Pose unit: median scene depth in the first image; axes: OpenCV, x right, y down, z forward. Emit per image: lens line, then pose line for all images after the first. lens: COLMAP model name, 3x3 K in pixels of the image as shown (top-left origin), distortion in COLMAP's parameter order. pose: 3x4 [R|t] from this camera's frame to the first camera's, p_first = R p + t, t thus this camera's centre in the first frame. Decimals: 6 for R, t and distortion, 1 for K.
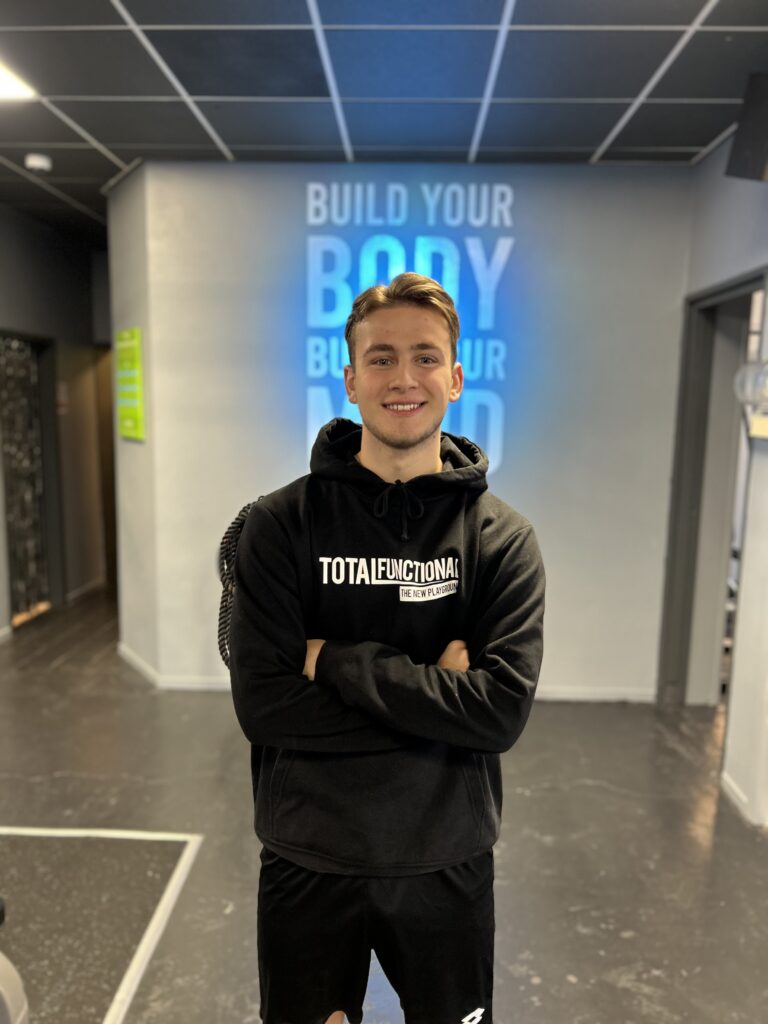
lens RADIAL K [[777.5, 0, 381.2], [0, 777.5, 517.6], [0, 0, 1]] dist [0.038949, -0.041218]
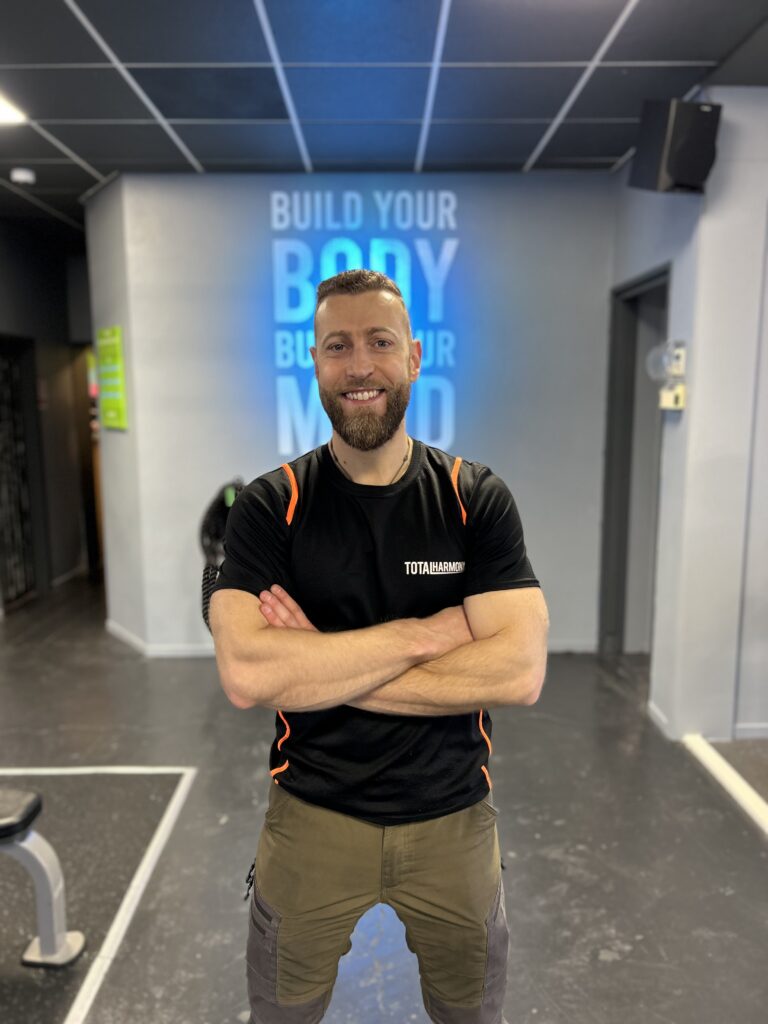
lens RADIAL K [[778.8, 0, 384.0], [0, 778.8, 512.0], [0, 0, 1]] dist [0.024323, -0.016965]
pose [[0.998751, -0.029201, 0.040537, 0.007076], [0.029265, 0.999571, -0.000963, 0.030629], [-0.040491, 0.002148, 0.999178, -0.111910]]
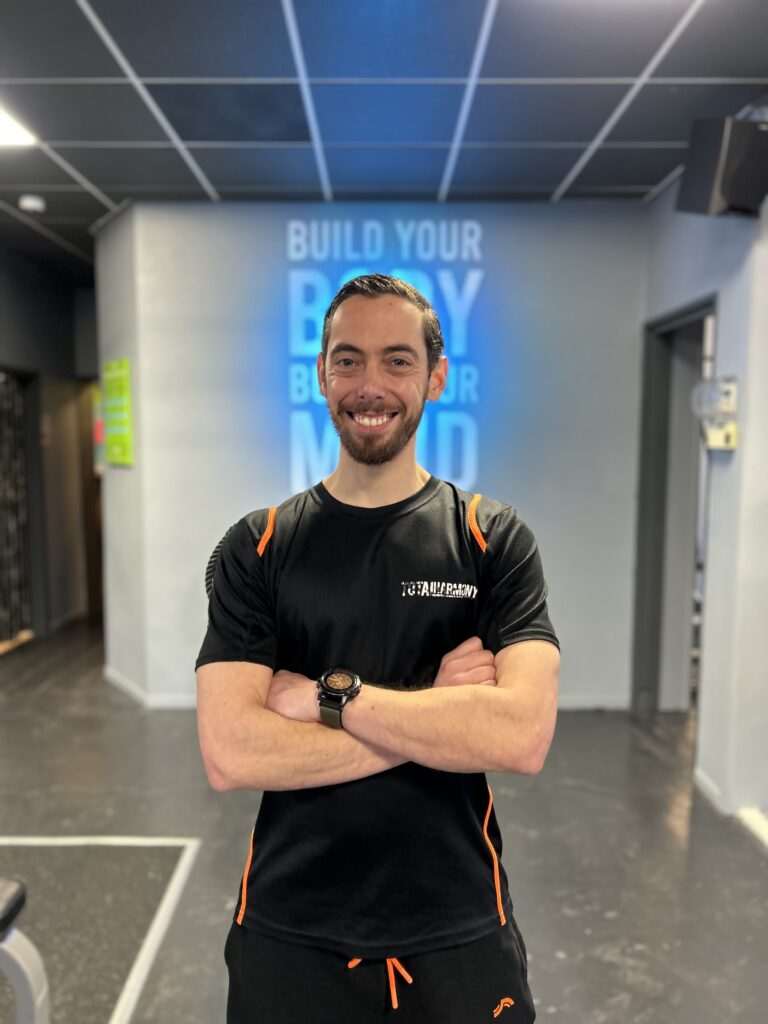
lens RADIAL K [[777.2, 0, 374.4], [0, 777.2, 510.6], [0, 0, 1]] dist [0.038276, -0.042539]
pose [[0.999407, -0.017298, 0.029787, -0.015900], [0.018850, 0.998435, -0.052643, 0.023465], [-0.028830, 0.053173, 0.998169, -0.043176]]
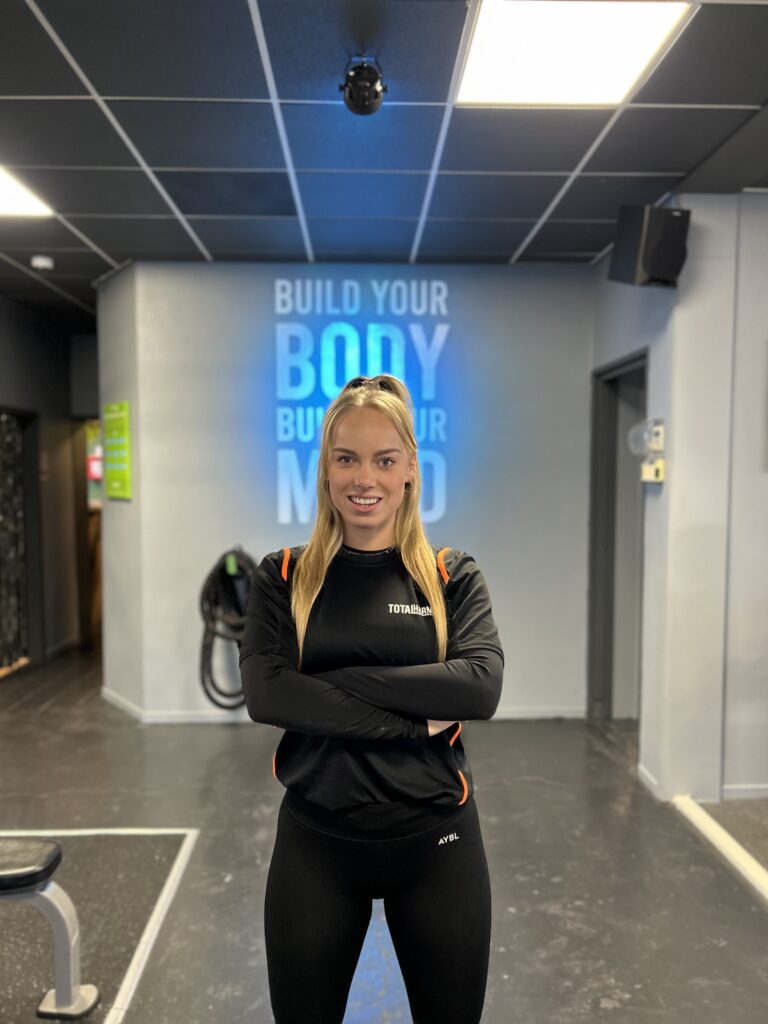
lens RADIAL K [[777.5, 0, 381.2], [0, 777.5, 517.6], [0, 0, 1]] dist [0.038949, -0.041218]
pose [[0.997789, -0.020421, 0.063249, -0.016375], [0.026001, 0.995719, -0.088699, 0.040995], [-0.061167, 0.090148, 0.994048, -0.155854]]
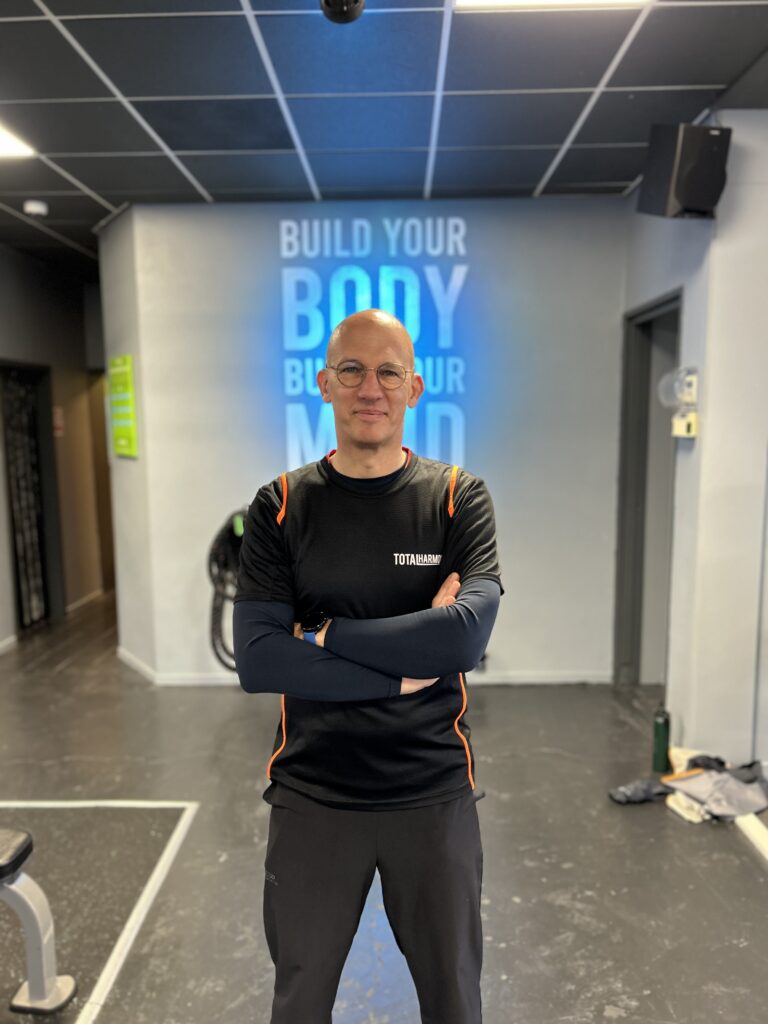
lens RADIAL K [[777.5, 0, 381.2], [0, 777.5, 517.6], [0, 0, 1]] dist [0.038949, -0.041218]
pose [[0.999532, -0.029065, 0.009523, 0.026138], [0.029259, 0.999353, -0.020897, 0.020160], [-0.008909, 0.021165, 0.999736, -0.100538]]
